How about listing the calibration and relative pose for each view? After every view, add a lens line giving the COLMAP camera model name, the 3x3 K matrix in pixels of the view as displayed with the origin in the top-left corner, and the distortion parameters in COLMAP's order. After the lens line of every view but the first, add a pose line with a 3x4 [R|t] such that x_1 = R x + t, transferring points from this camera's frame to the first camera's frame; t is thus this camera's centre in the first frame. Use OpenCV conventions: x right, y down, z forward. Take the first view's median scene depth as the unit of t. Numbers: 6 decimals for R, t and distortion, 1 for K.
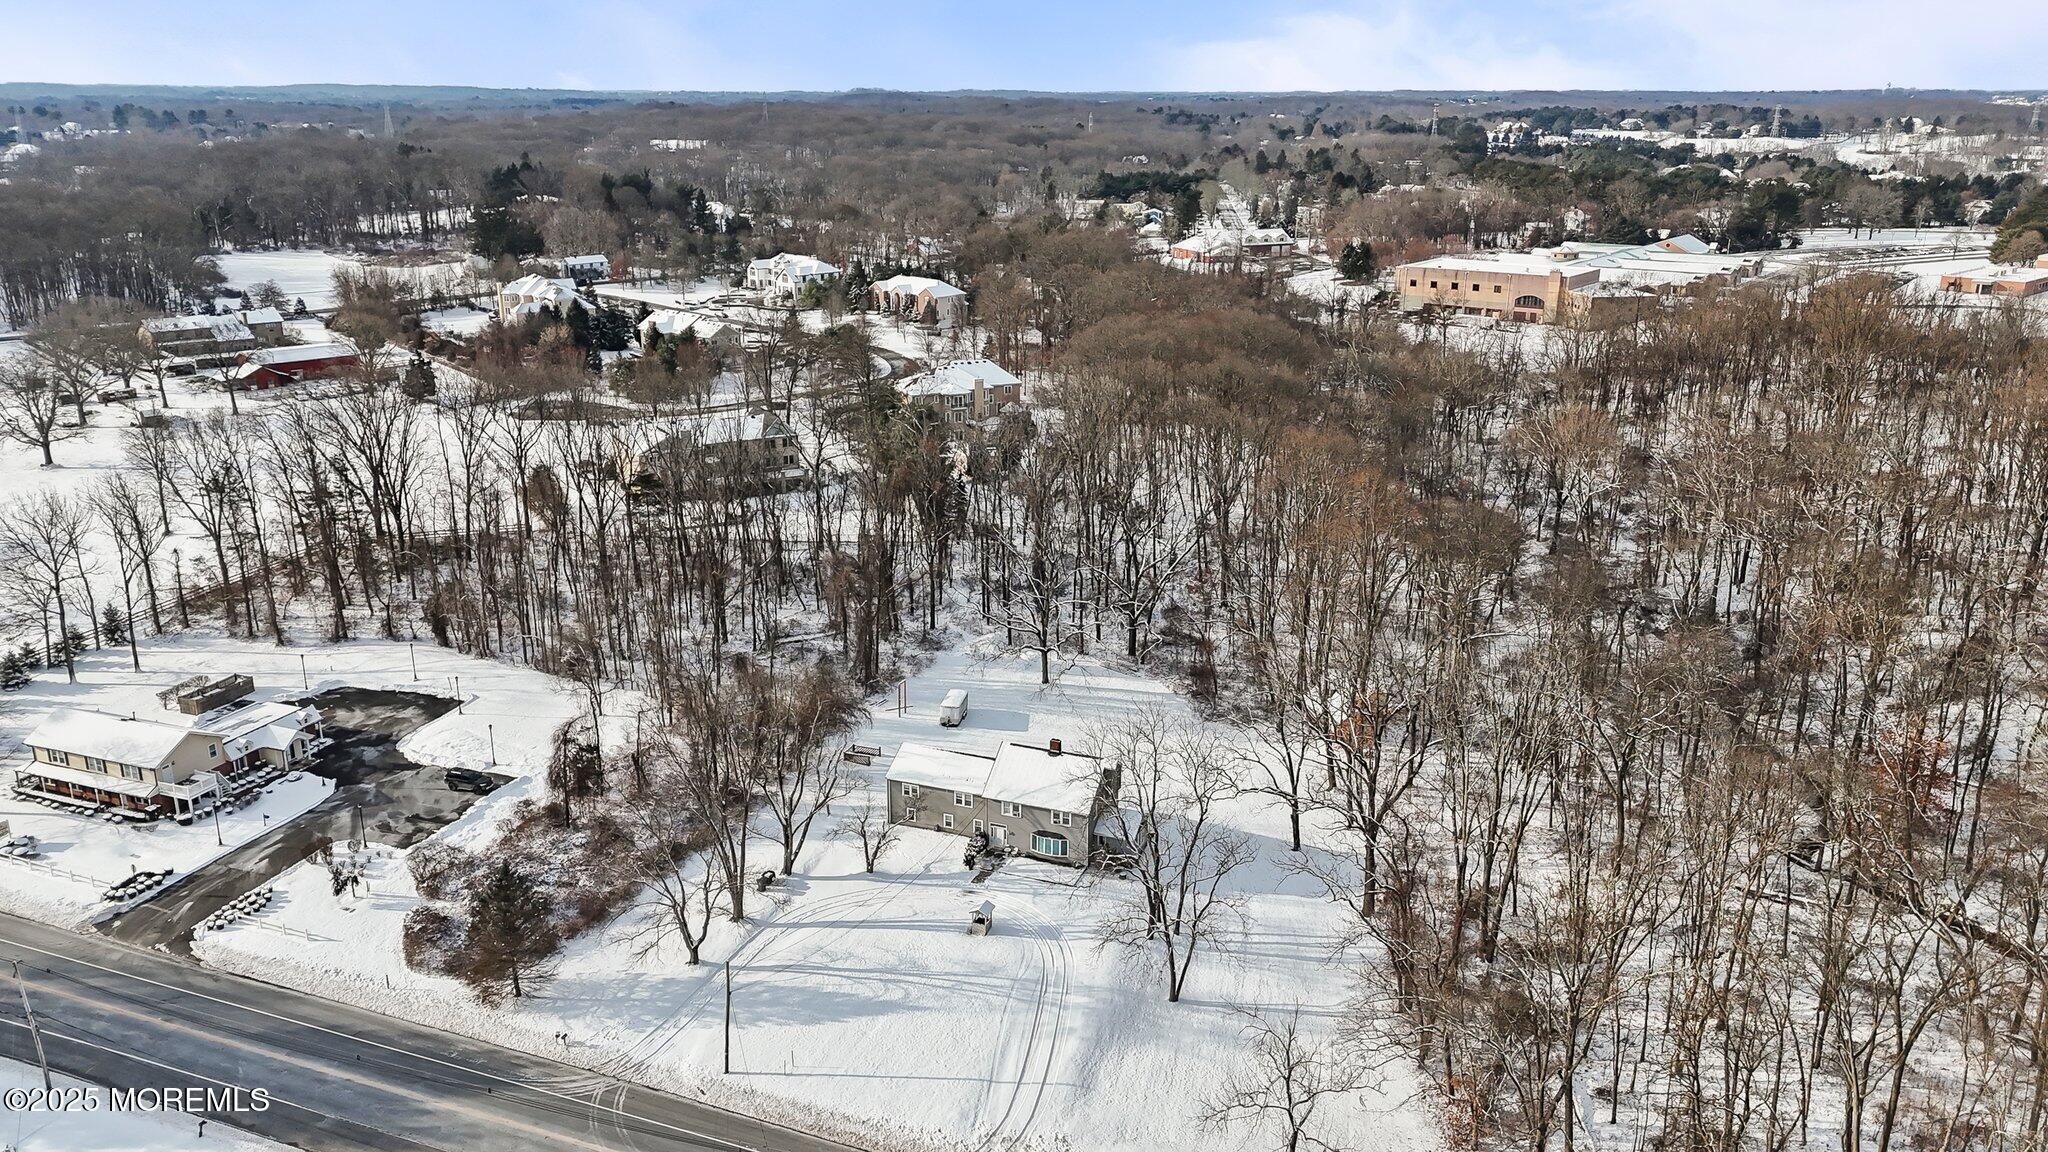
lens RADIAL K [[1510.8, 0, 1018.5], [0, 1510.8, 595.5], [0, 0, 1]] dist [0.086643, -0.079440]
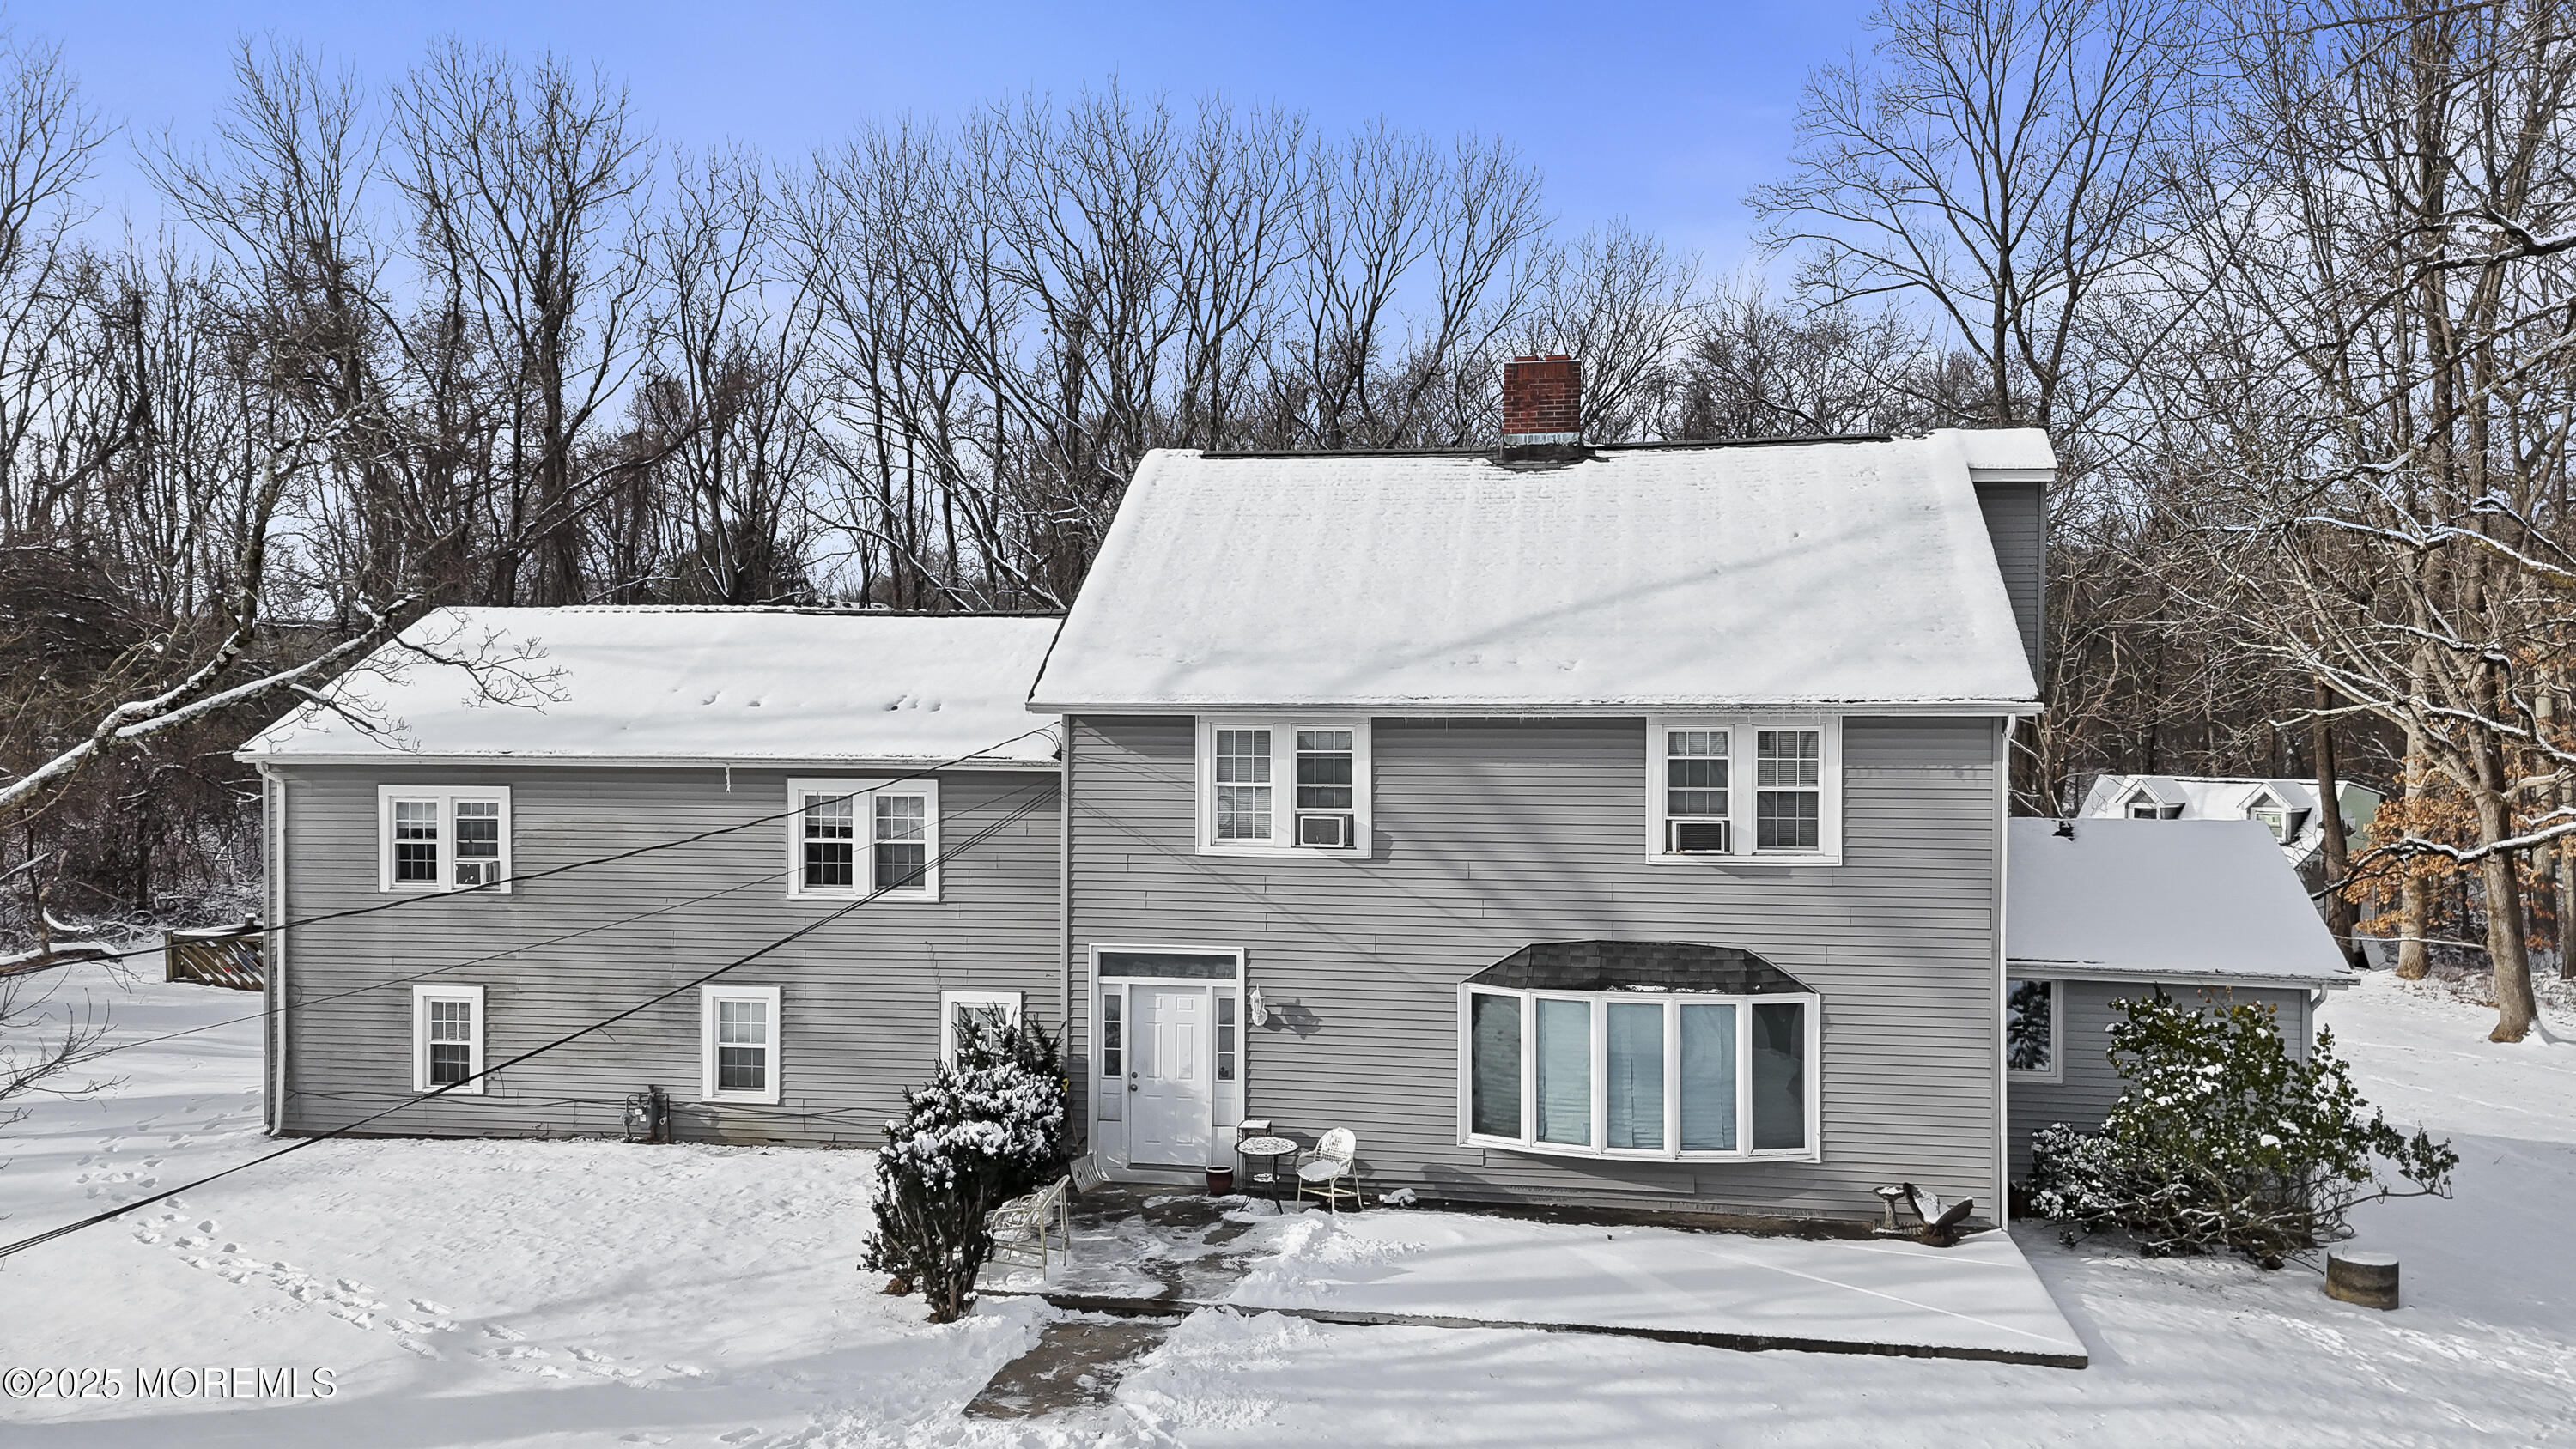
lens RADIAL K [[1900.0, 0, 1281.0], [0, 1900.0, 749.0], [0, 0, 1]] dist [0.086643, -0.079440]
pose [[0.980378, -0.003709, 0.197094, -0.033024], [0.062921, 0.953412, -0.295036, 0.175625], [-0.186817, 0.301648, 0.934937, 0.829336]]
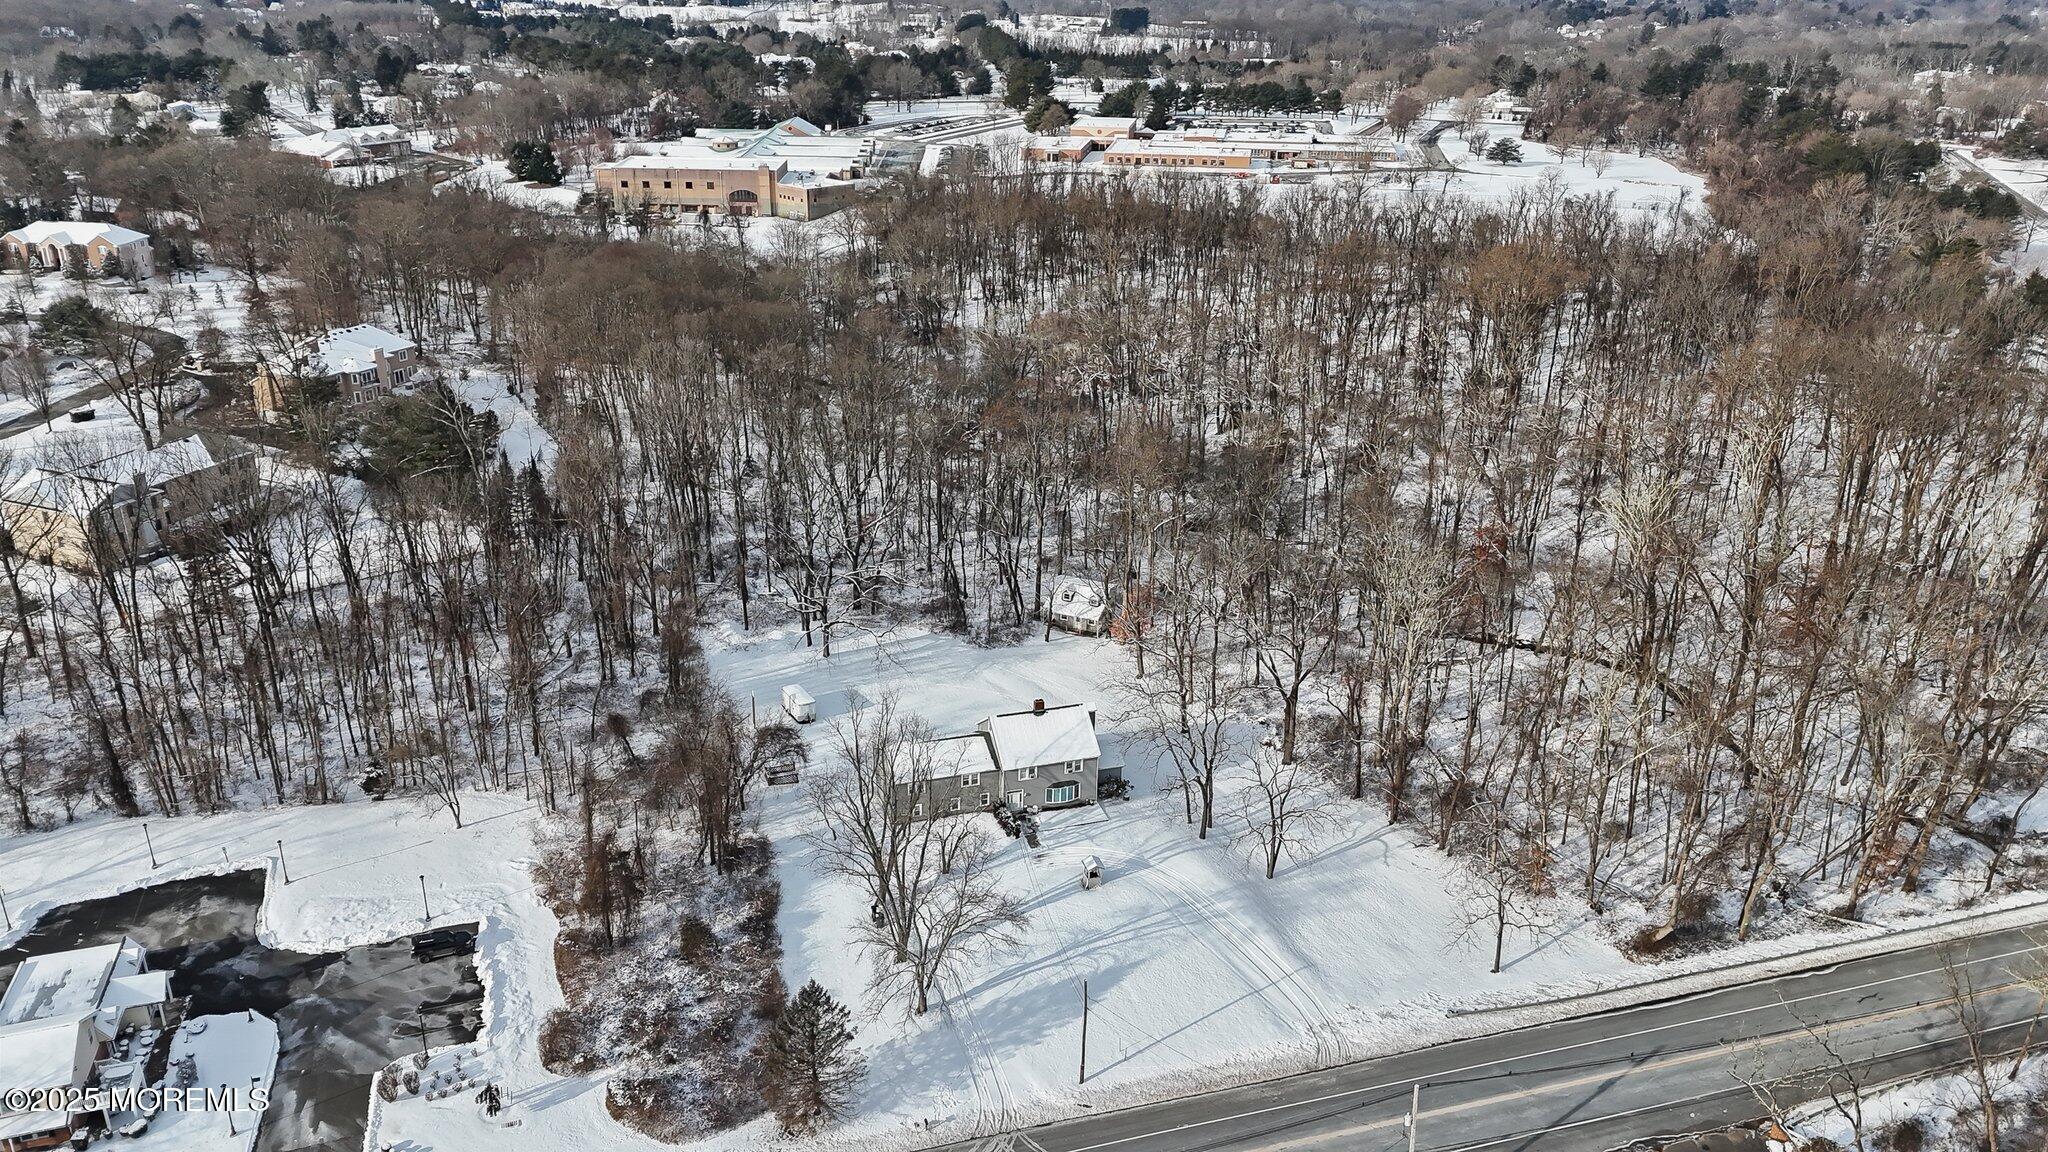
lens RADIAL K [[1492.4, 0, 1019.3], [0, 1492.4, 572.0], [0, 0, 1]] dist [0.083155, -0.065662]
pose [[0.778989, -0.232182, 0.582467, -0.576215], [0.186956, 0.972671, 0.137691, -0.141247], [-0.598518, 0.001636, 0.801107, 0.143248]]
